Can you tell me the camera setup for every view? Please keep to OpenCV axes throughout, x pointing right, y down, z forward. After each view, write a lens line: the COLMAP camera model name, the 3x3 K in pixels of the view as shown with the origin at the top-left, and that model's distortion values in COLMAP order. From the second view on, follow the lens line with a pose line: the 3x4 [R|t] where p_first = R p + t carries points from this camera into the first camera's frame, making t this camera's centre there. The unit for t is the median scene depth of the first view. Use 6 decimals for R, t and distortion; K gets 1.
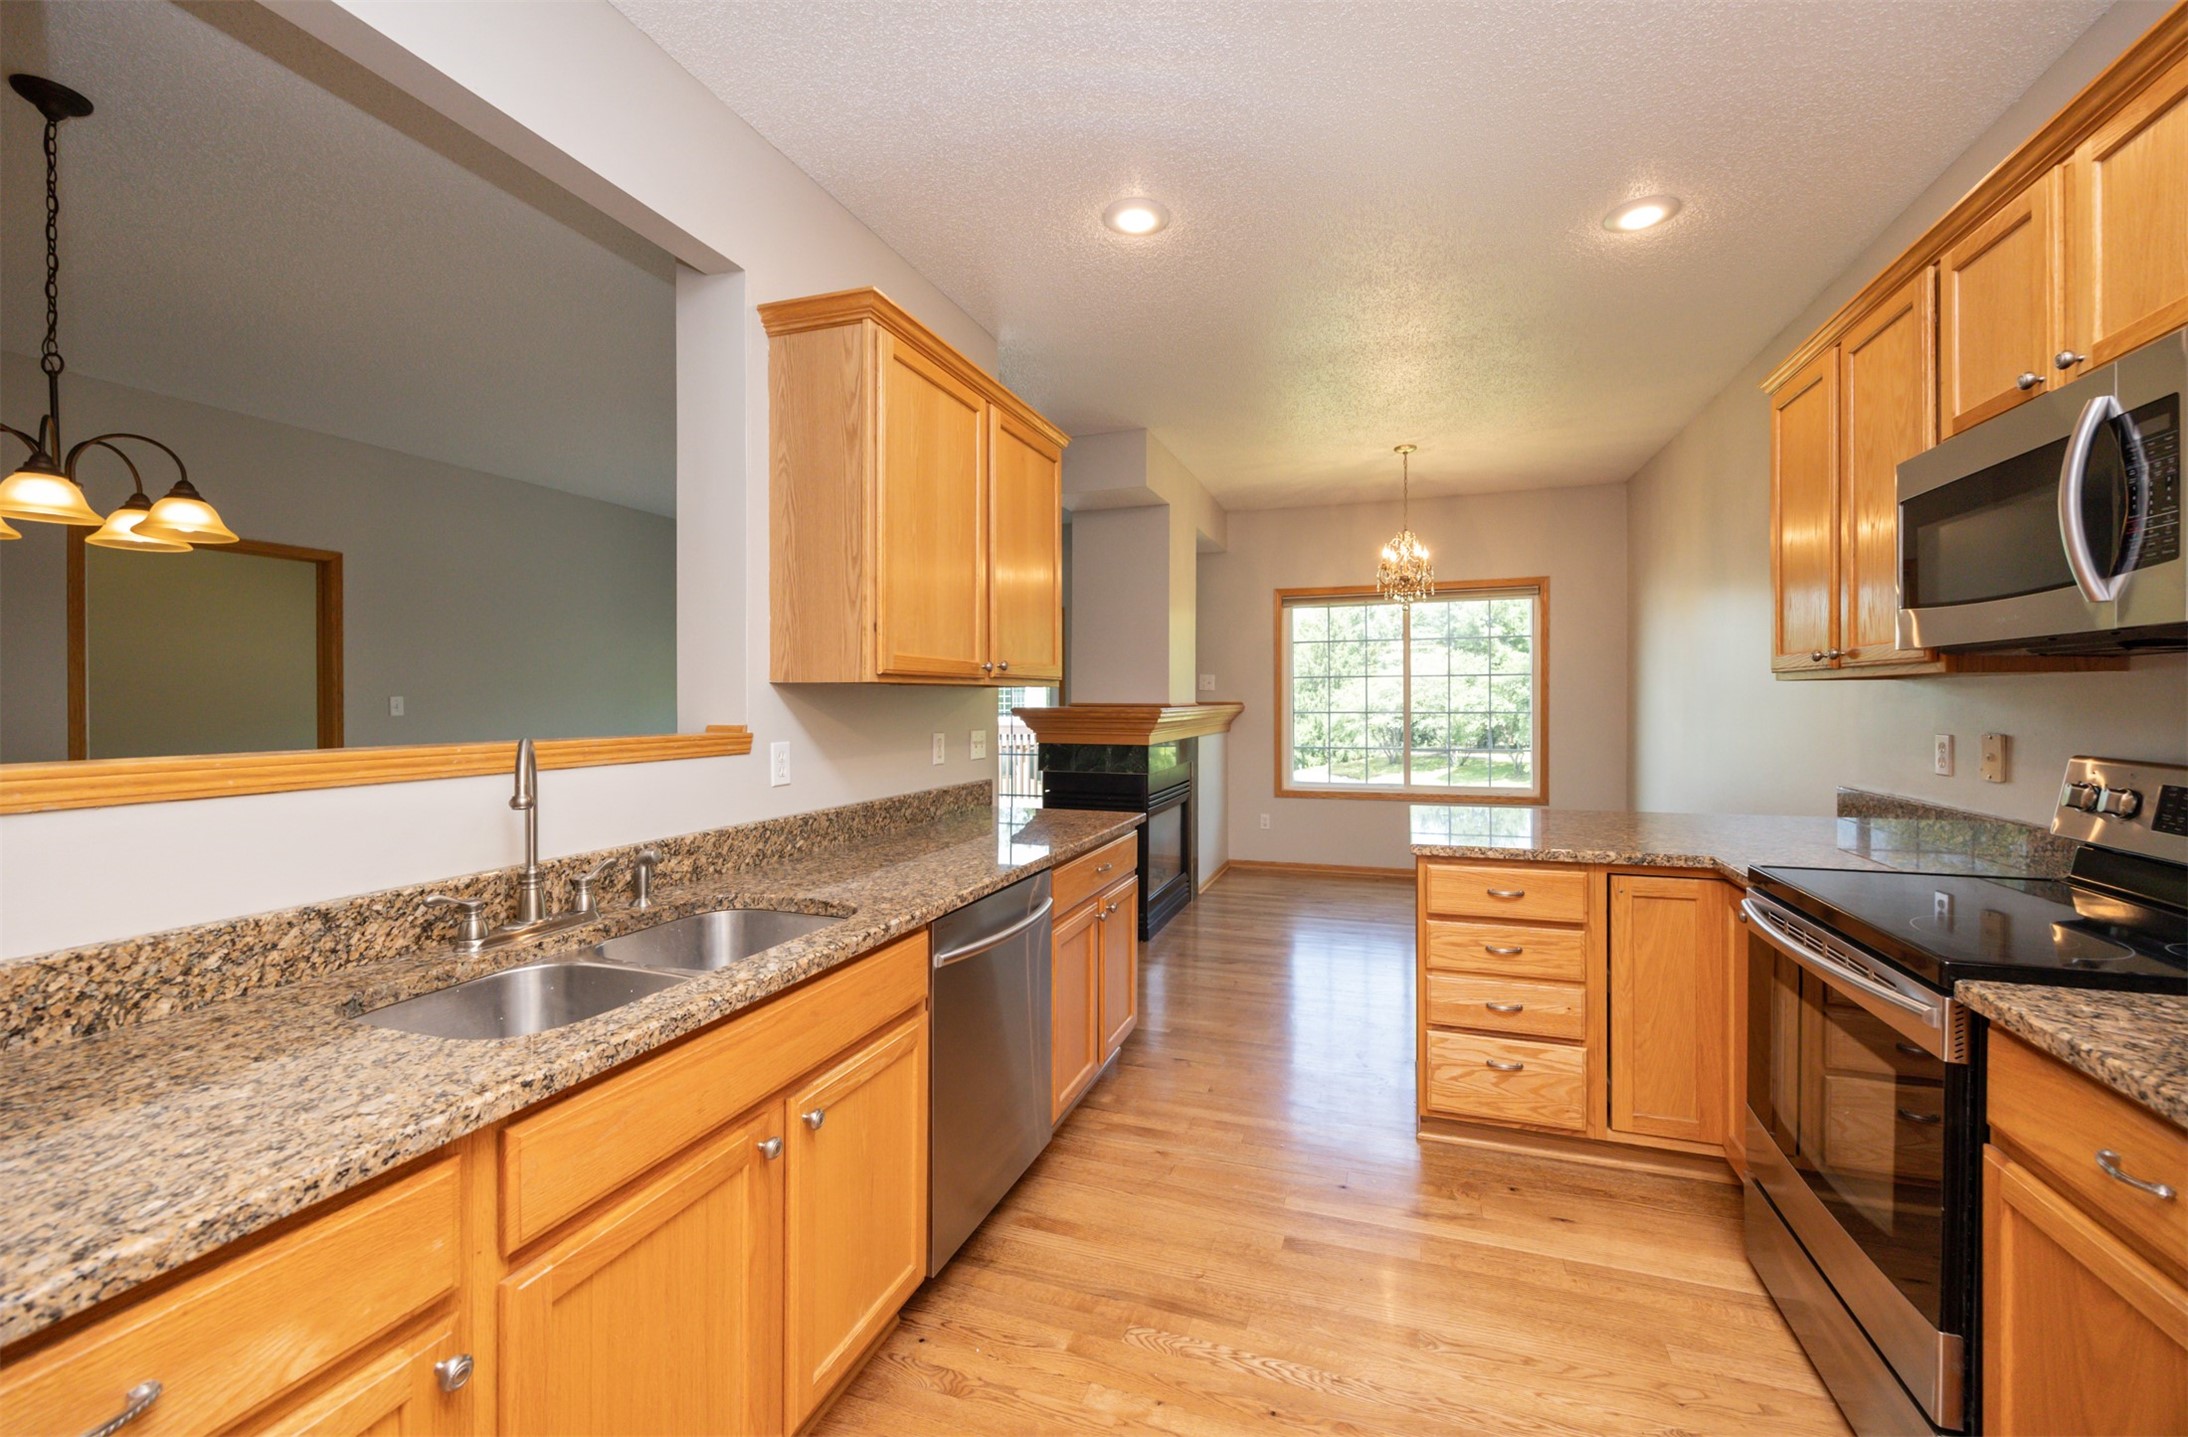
lens RADIAL K [[861.4, 0, 1139.4], [0, 861.4, 703.6], [0, 0, 1]] dist [-0.000610, -0.000020]
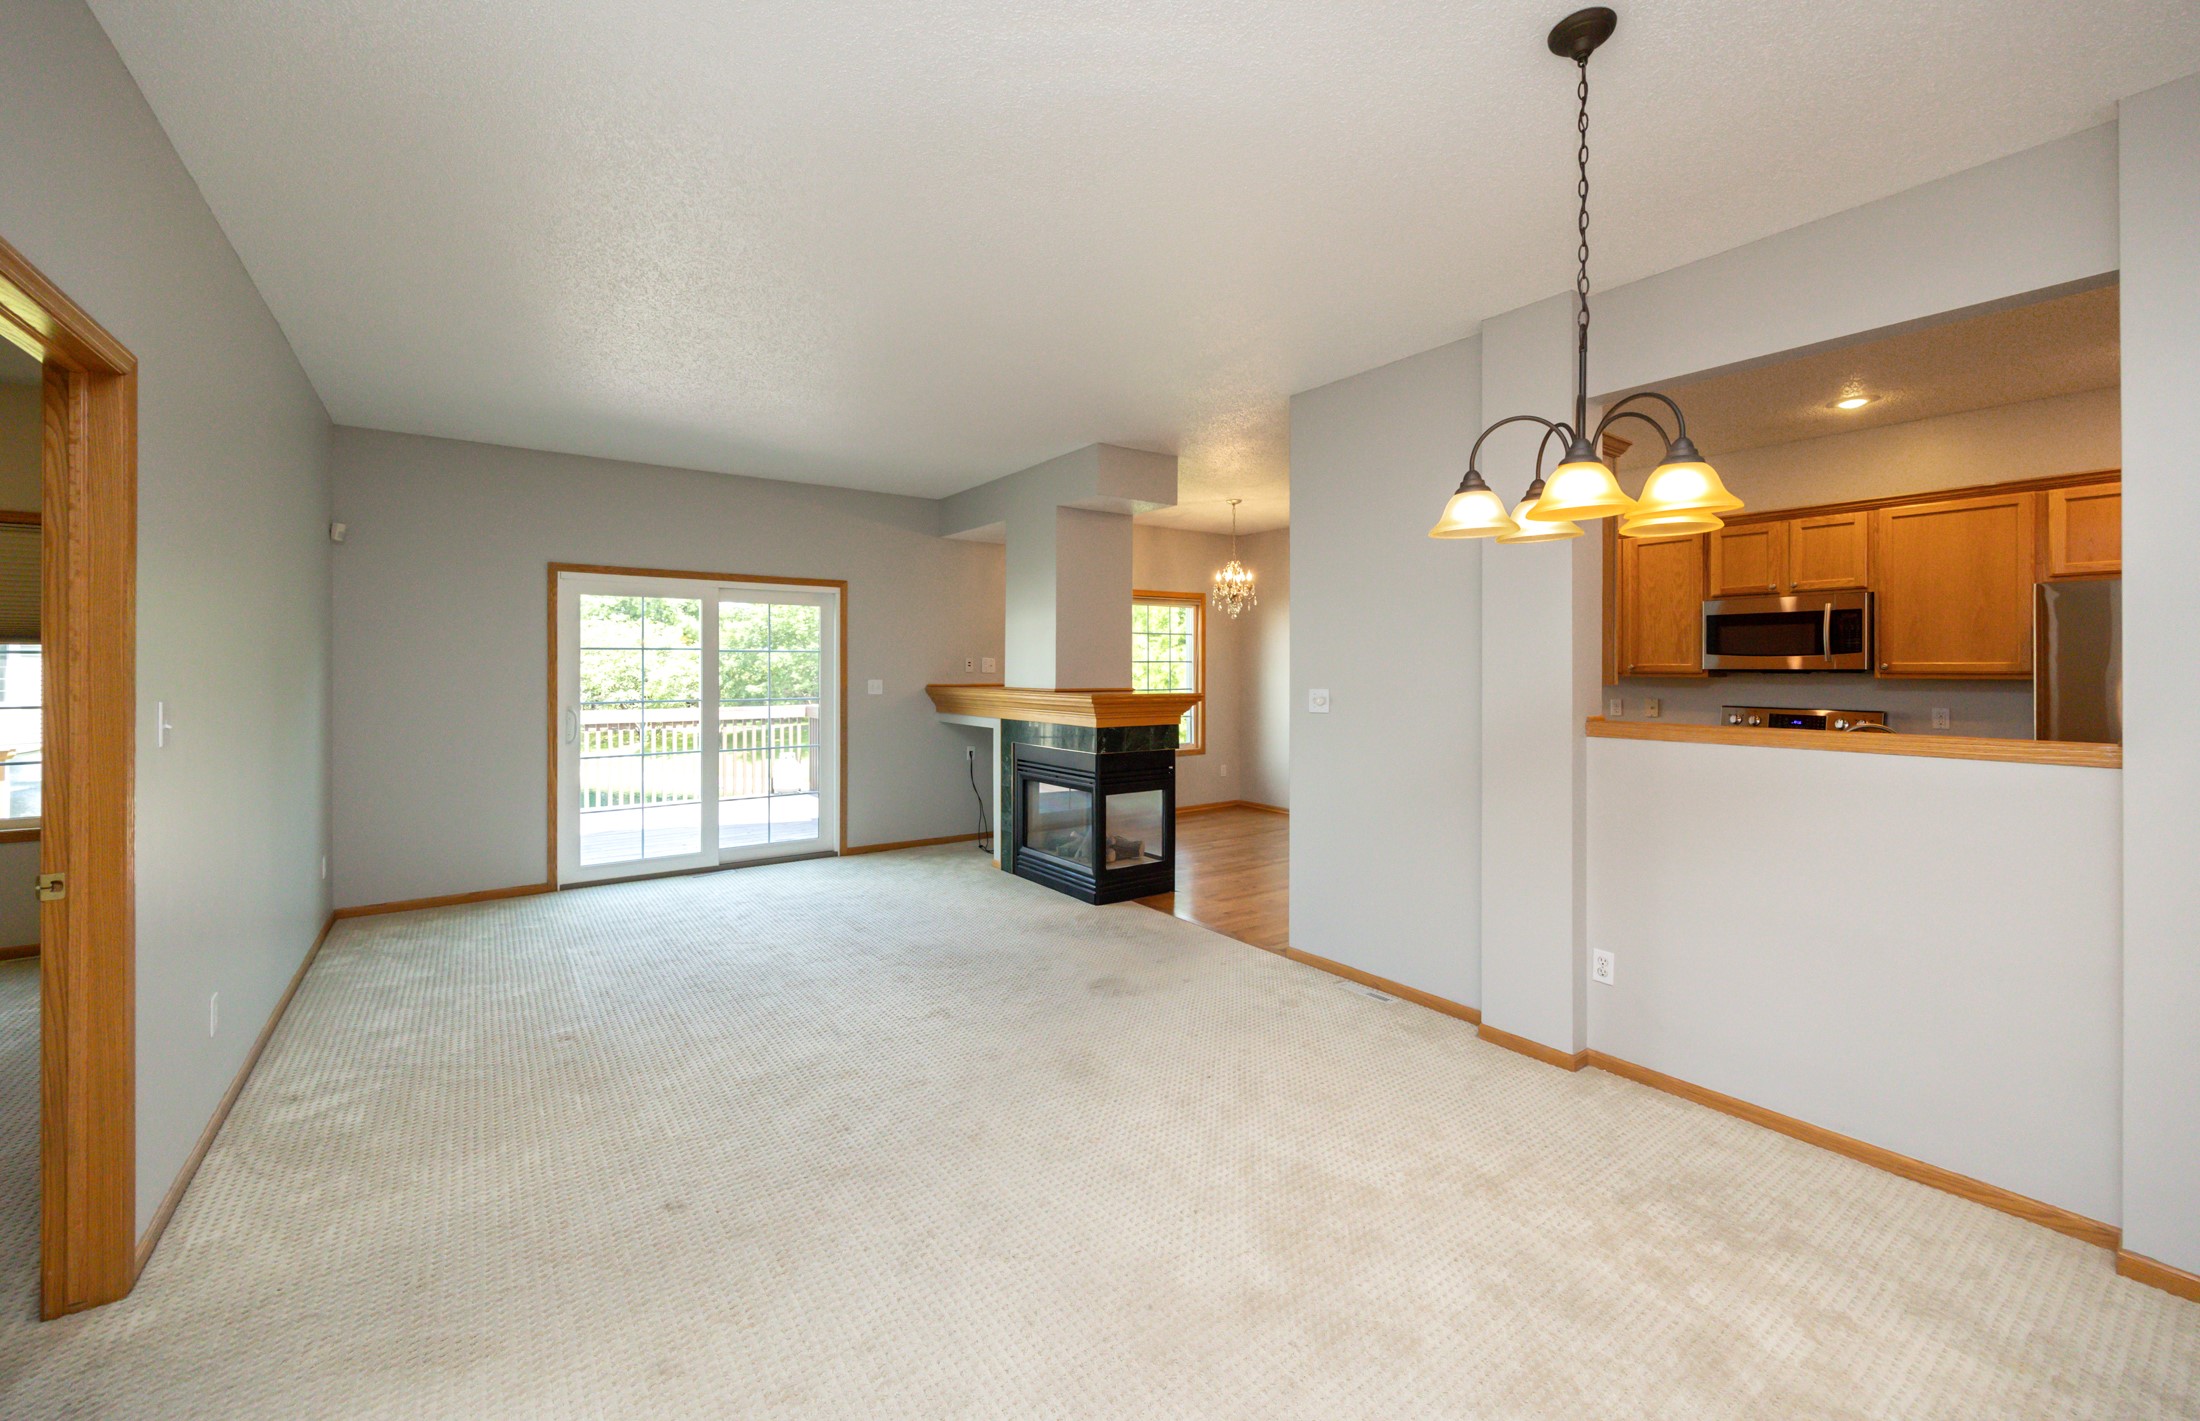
lens RADIAL K [[838.4, 0, 1086.3], [0, 838.4, 676.6], [0, 0, 1]] dist [-0.012459, -0.000155]
pose [[0.599494, -0.005879, 0.800358, -0.707950], [0.003058, 0.999983, 0.005055, -0.016645], [-0.800374, -0.000583, 0.599501, 0.296819]]
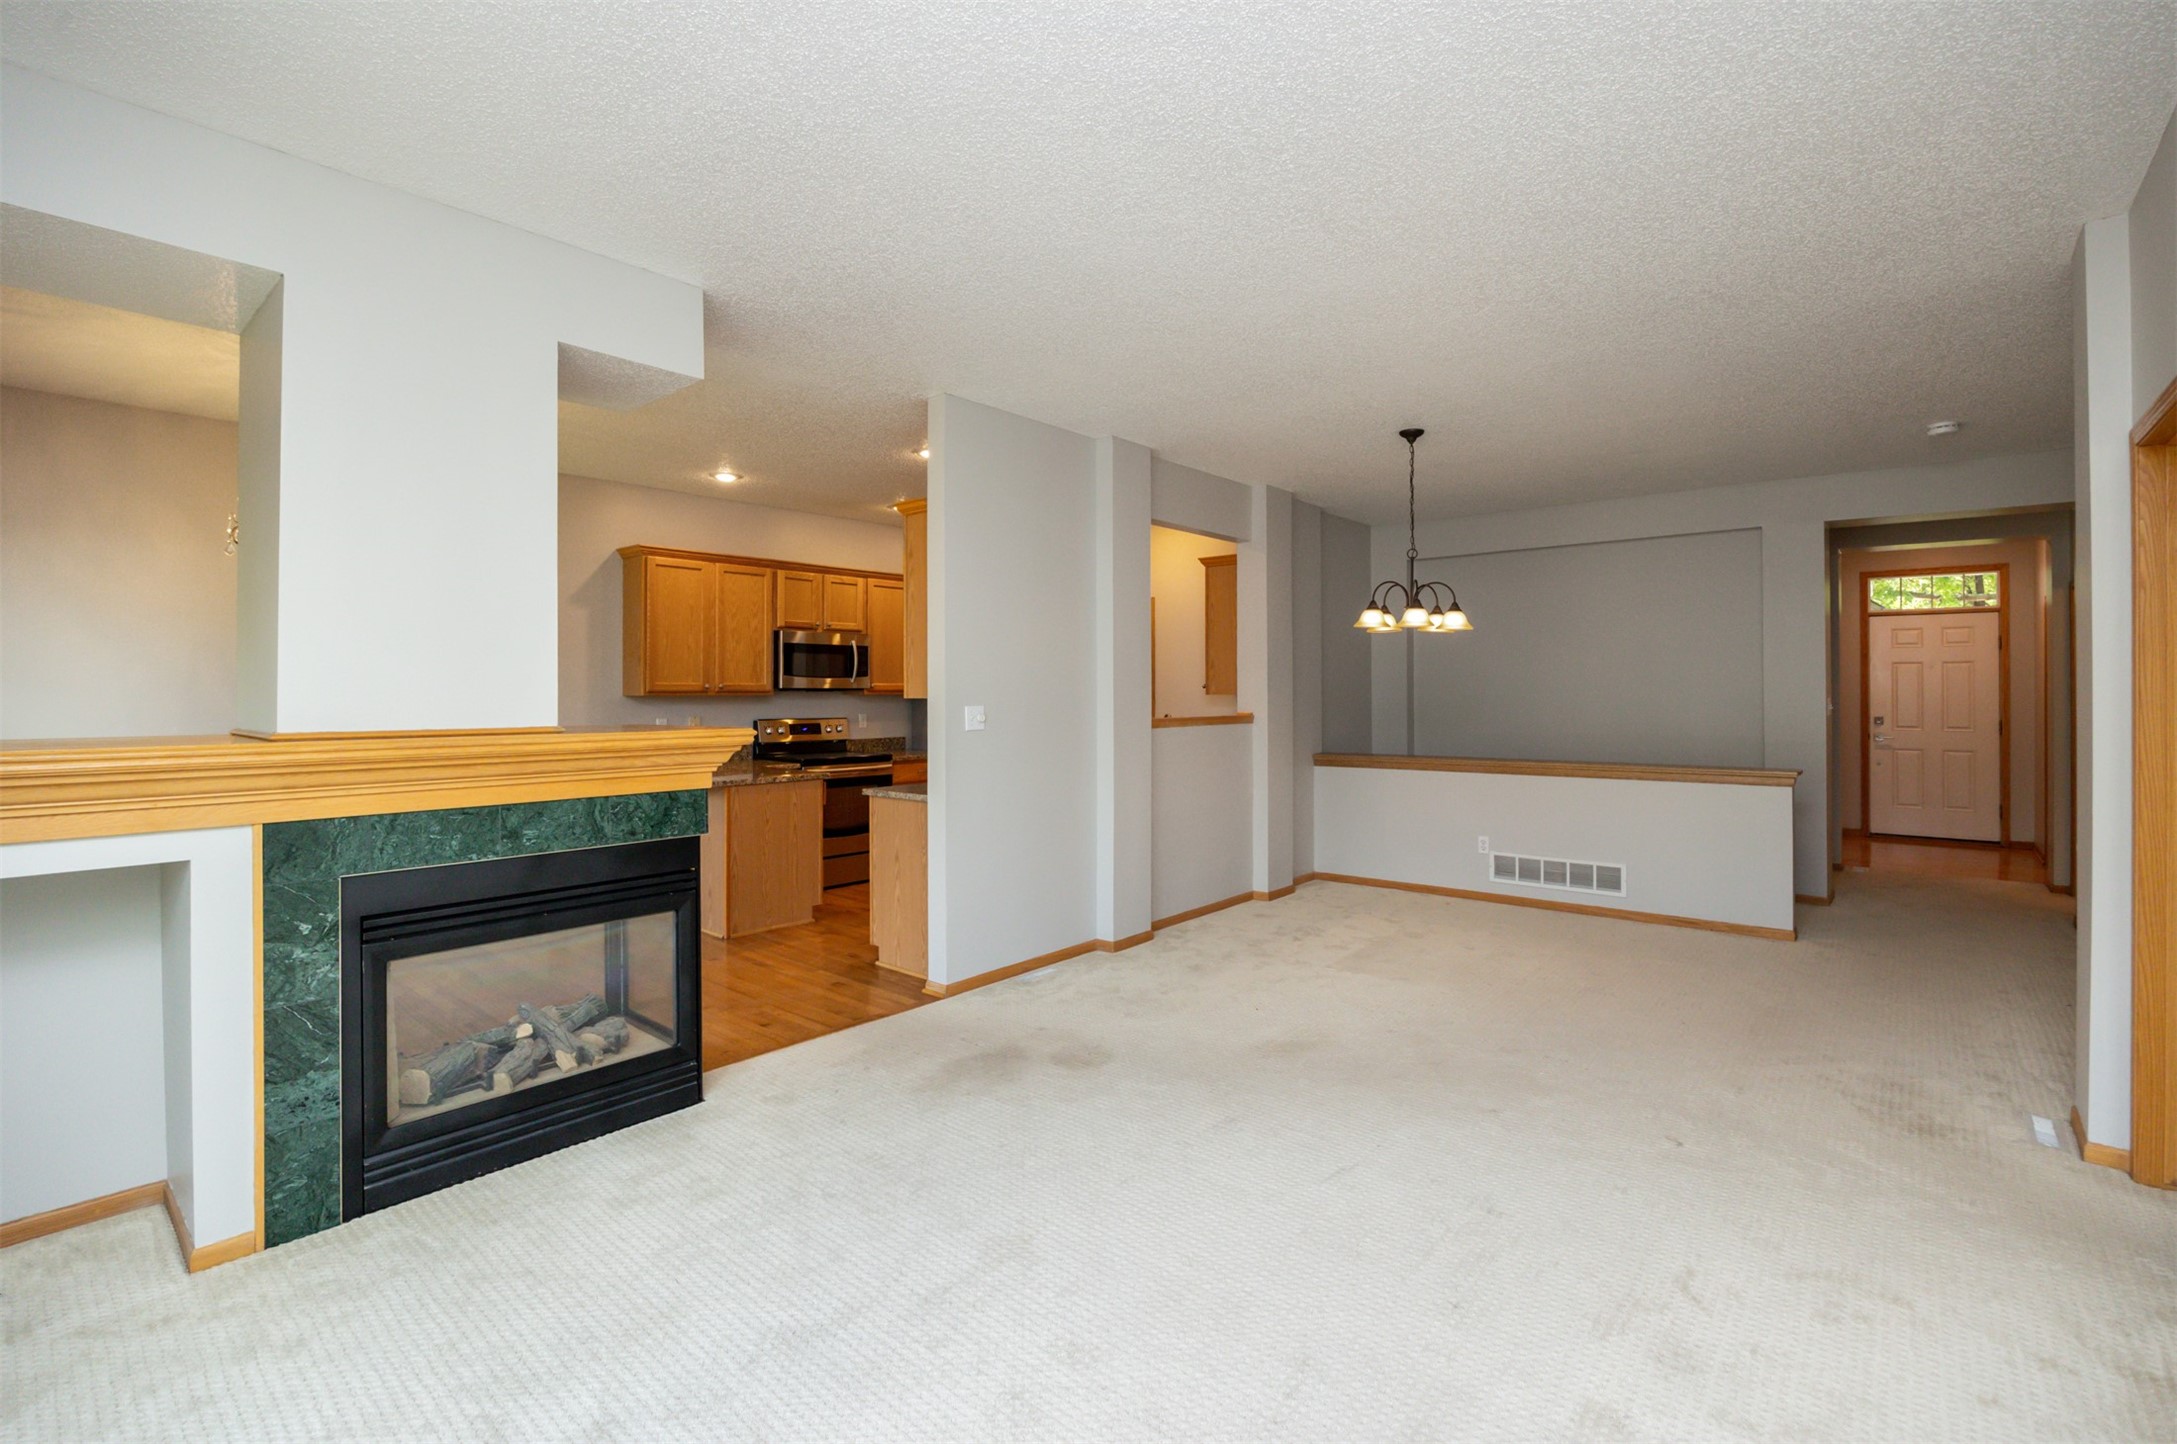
lens RADIAL K [[1001.2, 0, 1053.4], [0, 1001.2, 687.7], [0, 0, 1]] dist [-0.019212, -0.001089]
pose [[-0.918618, 0.004184, 0.395124, -0.461329], [0.004931, 0.999987, 0.000876, -0.017587], [-0.395116, 0.002753, -0.918627, 1.156571]]
